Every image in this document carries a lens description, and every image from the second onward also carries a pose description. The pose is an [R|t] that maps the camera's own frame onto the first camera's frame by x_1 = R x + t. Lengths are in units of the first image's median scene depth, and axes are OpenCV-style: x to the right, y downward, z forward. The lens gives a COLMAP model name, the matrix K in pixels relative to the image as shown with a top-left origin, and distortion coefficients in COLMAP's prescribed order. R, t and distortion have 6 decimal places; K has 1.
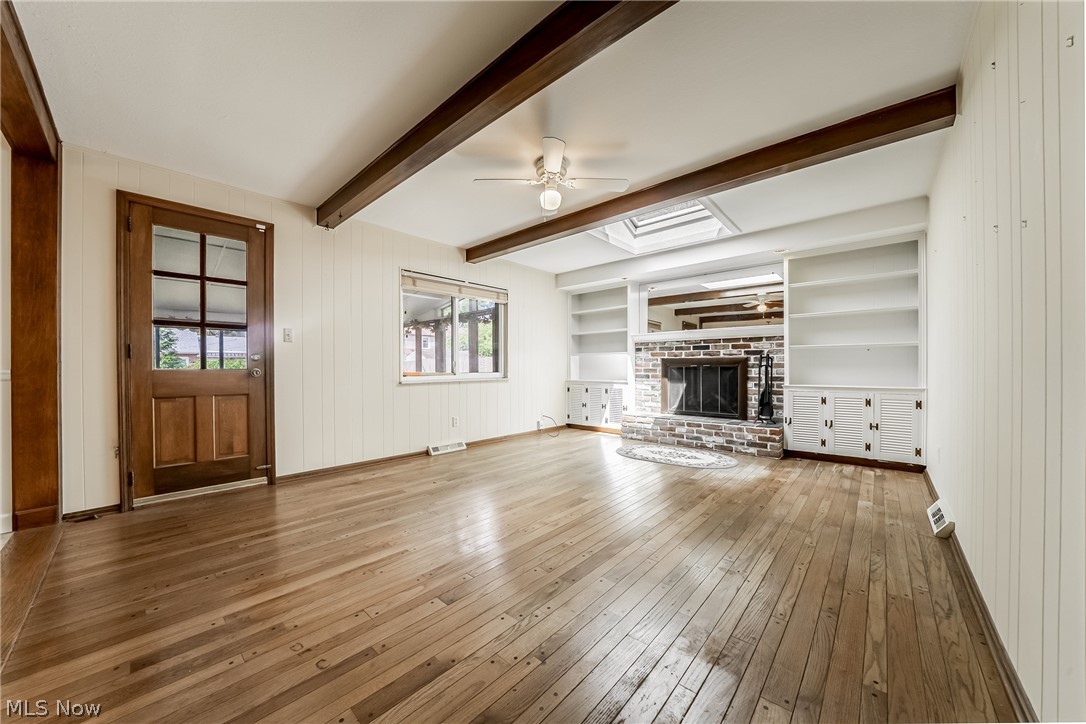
lens RADIAL K [[375.8, 0, 545.2], [0, 375.8, 367.9], [0, 0, 1]] dist [-0.022870, 0.000322]
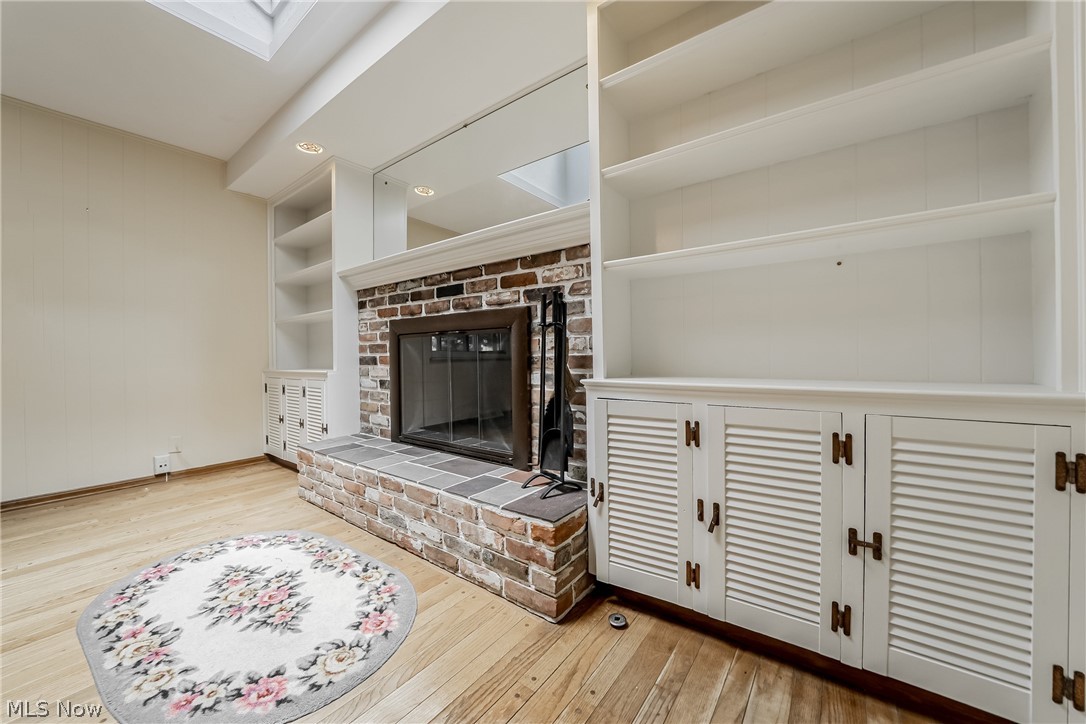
lens RADIAL K [[395.5, 0, 519.4], [0, 395.5, 359.2], [0, 0, 1]] dist [-0.012344, 0.000344]
pose [[0.998752, -0.015949, 0.047333, 0.509489], [0.015252, 0.999770, 0.015055, 0.018900], [-0.047562, -0.014314, 0.998766, 0.589950]]
